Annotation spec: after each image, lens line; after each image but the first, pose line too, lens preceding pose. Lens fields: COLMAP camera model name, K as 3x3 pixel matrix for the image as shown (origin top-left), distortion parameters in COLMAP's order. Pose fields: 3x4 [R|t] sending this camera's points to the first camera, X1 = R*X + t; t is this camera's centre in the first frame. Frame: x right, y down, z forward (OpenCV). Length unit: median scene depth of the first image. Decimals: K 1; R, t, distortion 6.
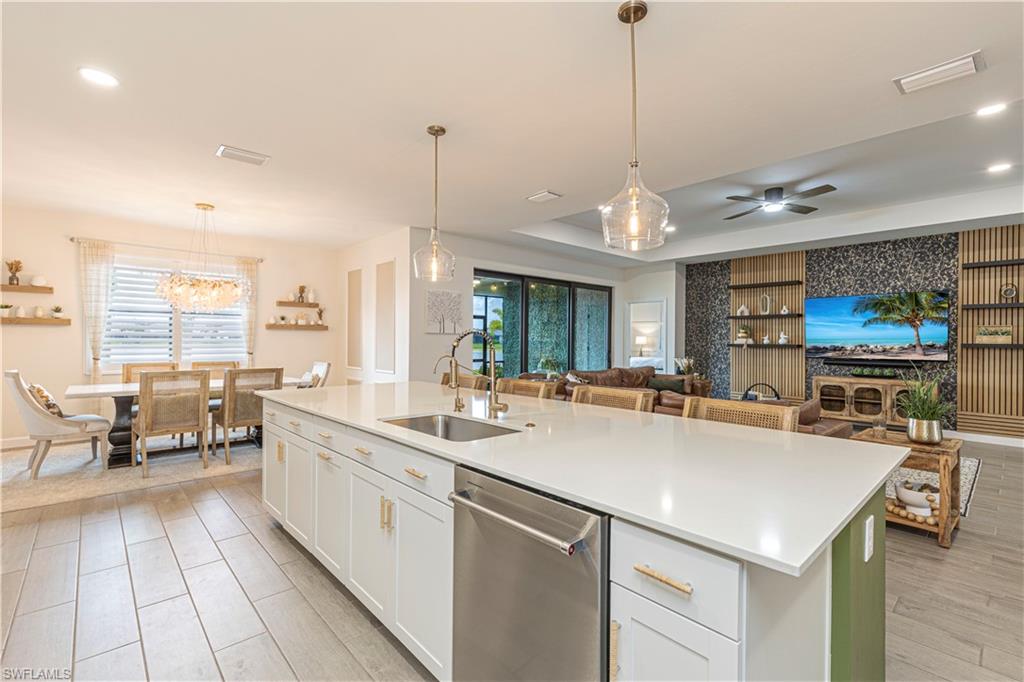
lens RADIAL K [[452.3, 0, 517.8], [0, 452.3, 336.5], [0, 0, 1]] dist [0.001184, -0.000398]
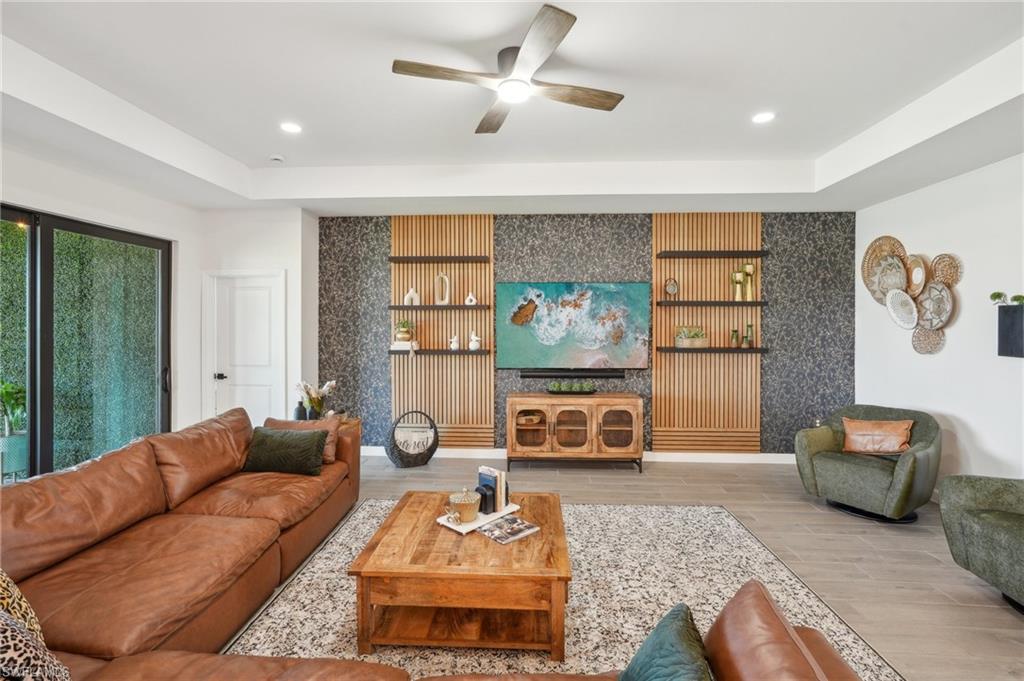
lens RADIAL K [[442.1, 0, 516.2], [0, 442.1, 325.3], [0, 0, 1]] dist [-0.026201, -0.000045]
pose [[0.722573, -0.004333, 0.691281, 0.208682], [-0.003316, 0.999947, 0.009734, -0.028559], [-0.691287, -0.009326, 0.722521, 0.528994]]
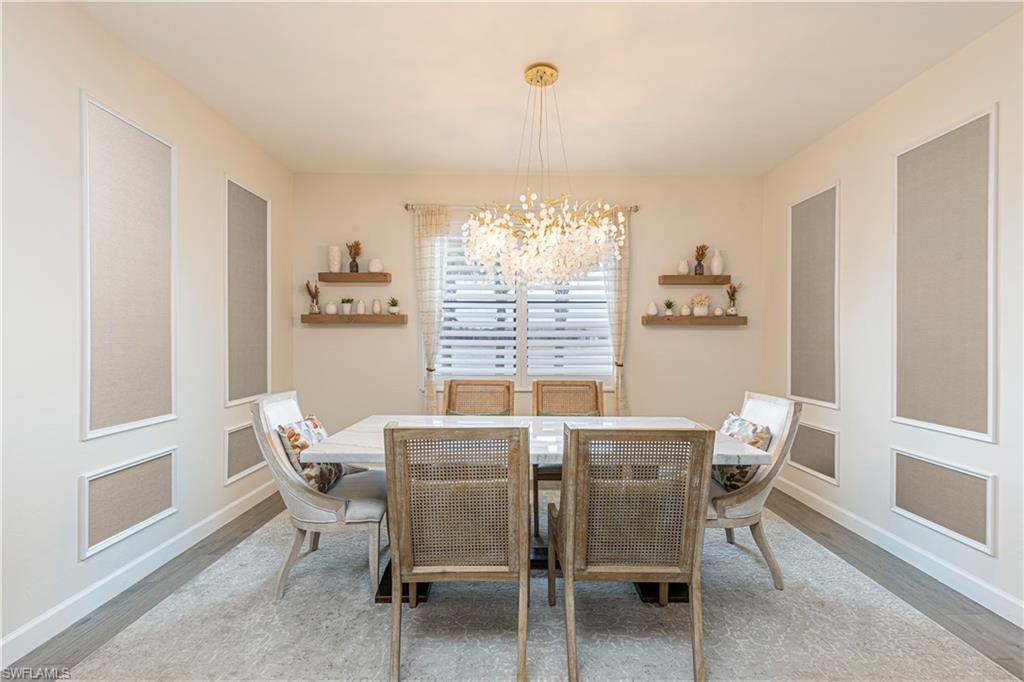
lens RADIAL K [[452.3, 0, 517.2], [0, 452.3, 345.3], [0, 0, 1]] dist [0.001184, -0.000398]
pose [[0.733723, 0.005321, -0.679428, -0.290548], [0.005384, 0.999892, 0.013644, 0.001805], [0.679428, -0.013669, 0.733615, 0.480194]]
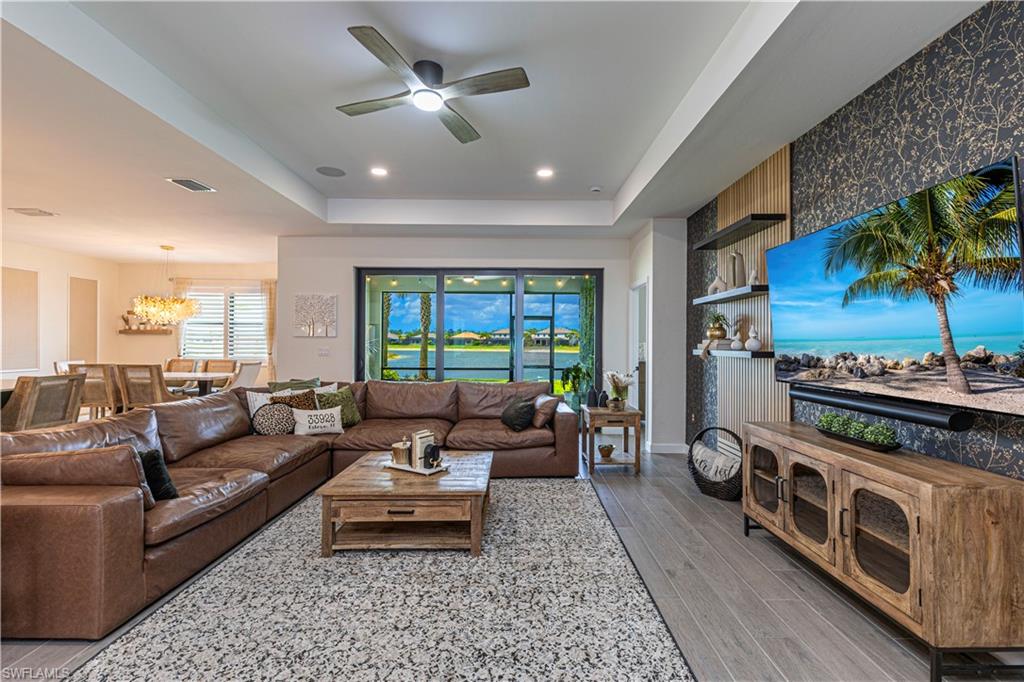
lens RADIAL K [[452.3, 0, 521.9], [0, 452.3, 336.9], [0, 0, 1]] dist [0.001184, -0.000398]
pose [[0.745852, -0.011008, -0.666021, 0.808679], [0.005764, 0.999933, -0.010072, 0.006383], [0.666087, 0.003673, 0.745865, 0.532905]]
